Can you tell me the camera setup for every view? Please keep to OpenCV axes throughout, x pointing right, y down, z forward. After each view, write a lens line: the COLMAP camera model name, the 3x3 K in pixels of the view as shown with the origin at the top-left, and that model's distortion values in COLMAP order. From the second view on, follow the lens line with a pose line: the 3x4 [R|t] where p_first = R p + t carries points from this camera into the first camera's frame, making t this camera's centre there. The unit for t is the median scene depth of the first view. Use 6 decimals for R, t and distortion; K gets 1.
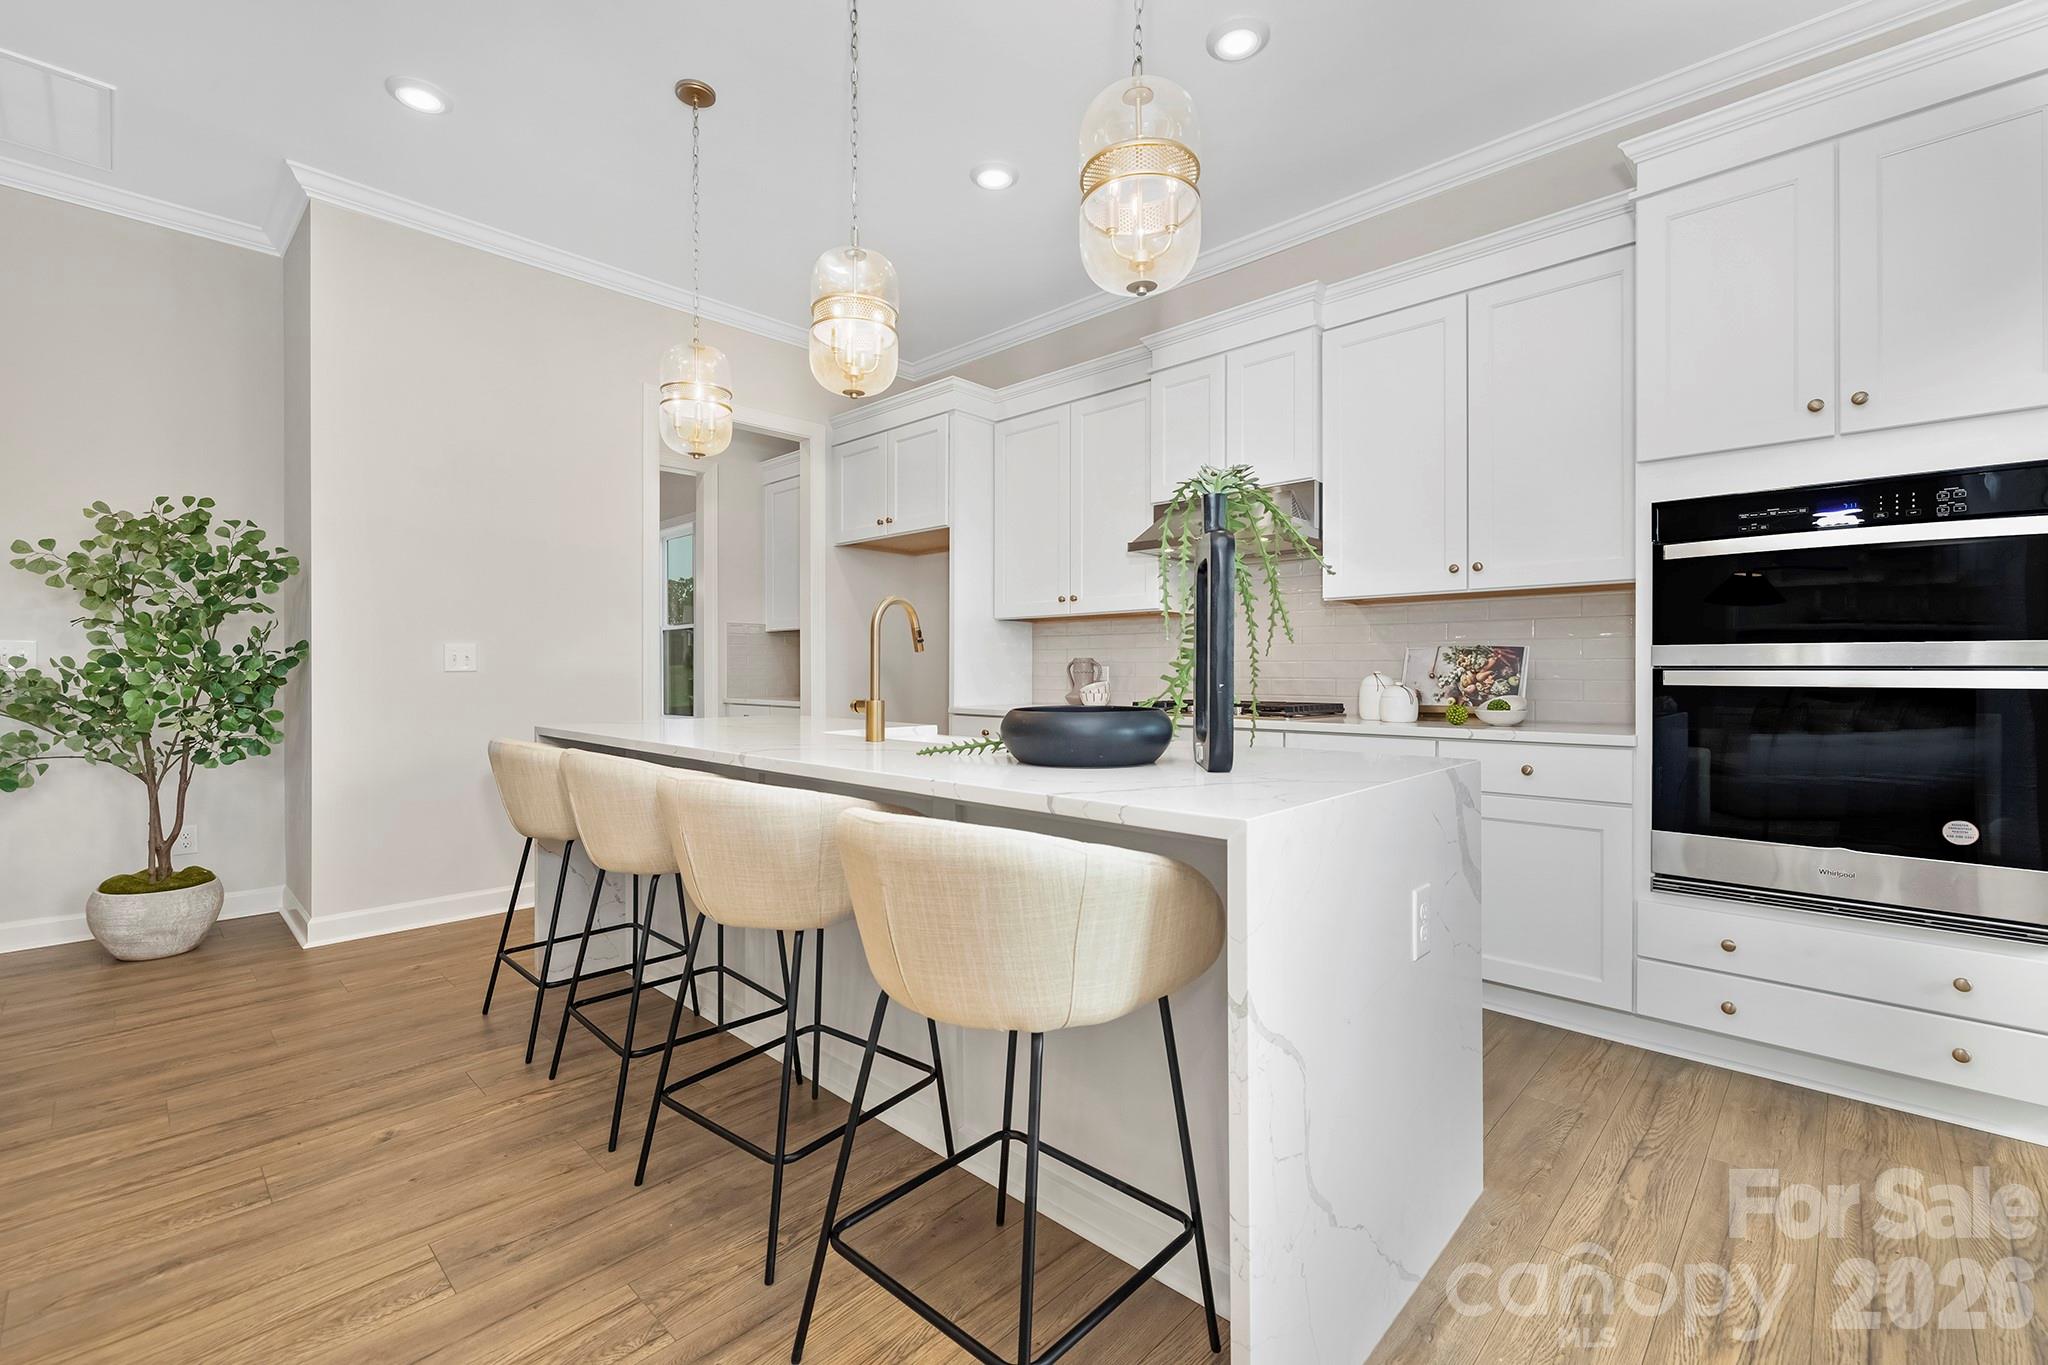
lens RADIAL K [[874.7, 0, 1018.3], [0, 874.7, 667.1], [0, 0, 1]] dist [-0.000517, -0.000120]
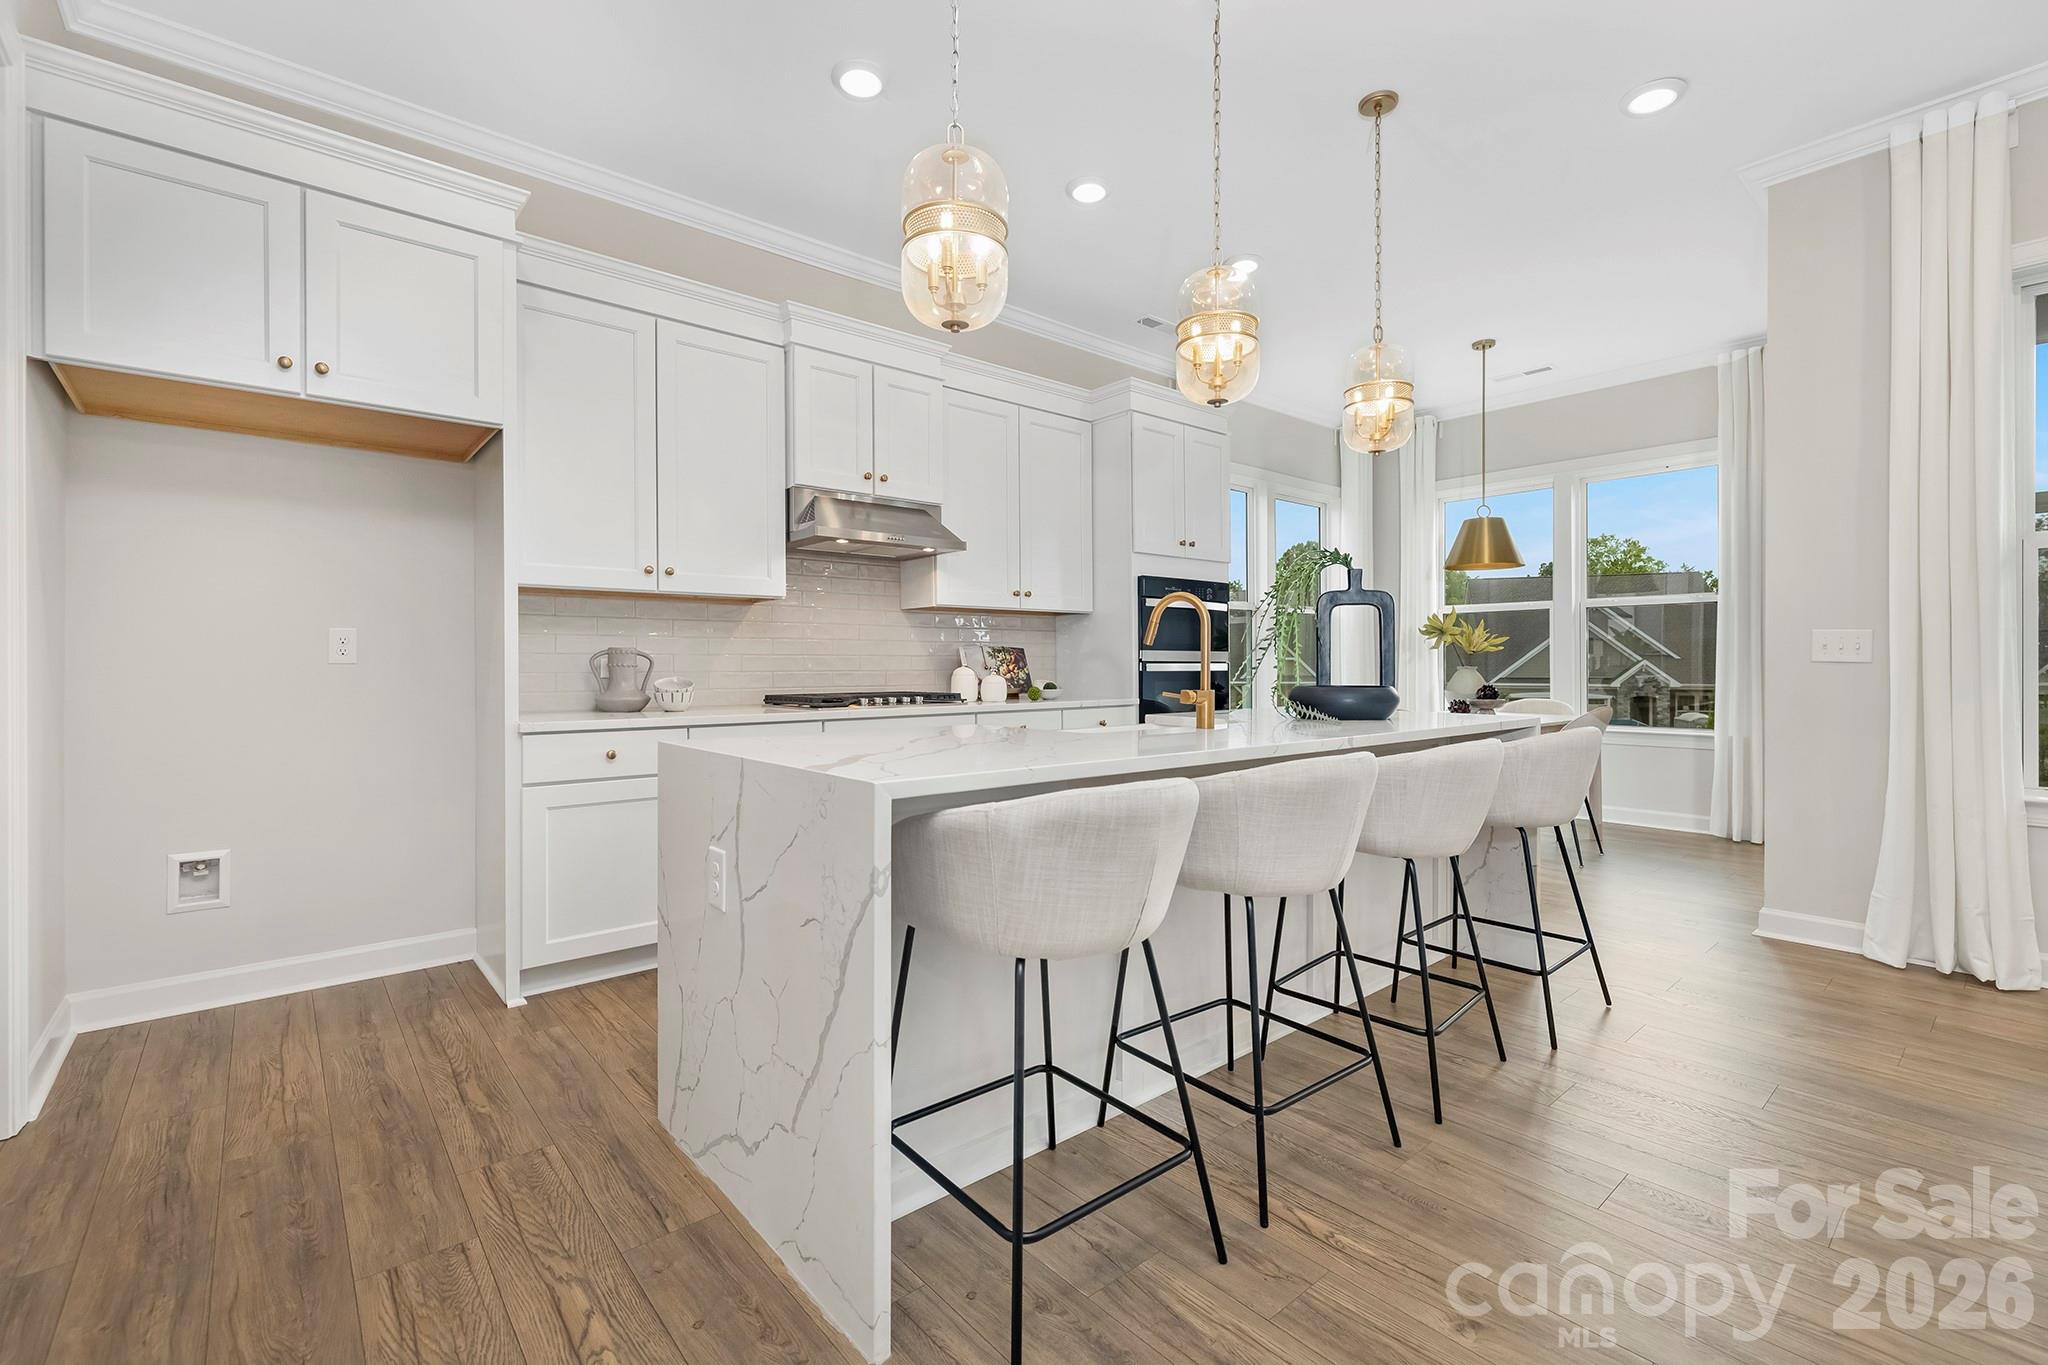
lens RADIAL K [[878.7, 0, 1024.0], [0, 878.7, 682.5], [0, 0, 1]] dist [0.000201, 0.000012]
pose [[0.091872, -0.018311, 0.995602, -1.214895], [-0.002775, 0.999822, 0.018645, 0.010722], [-0.995767, -0.004476, 0.091805, 1.090620]]
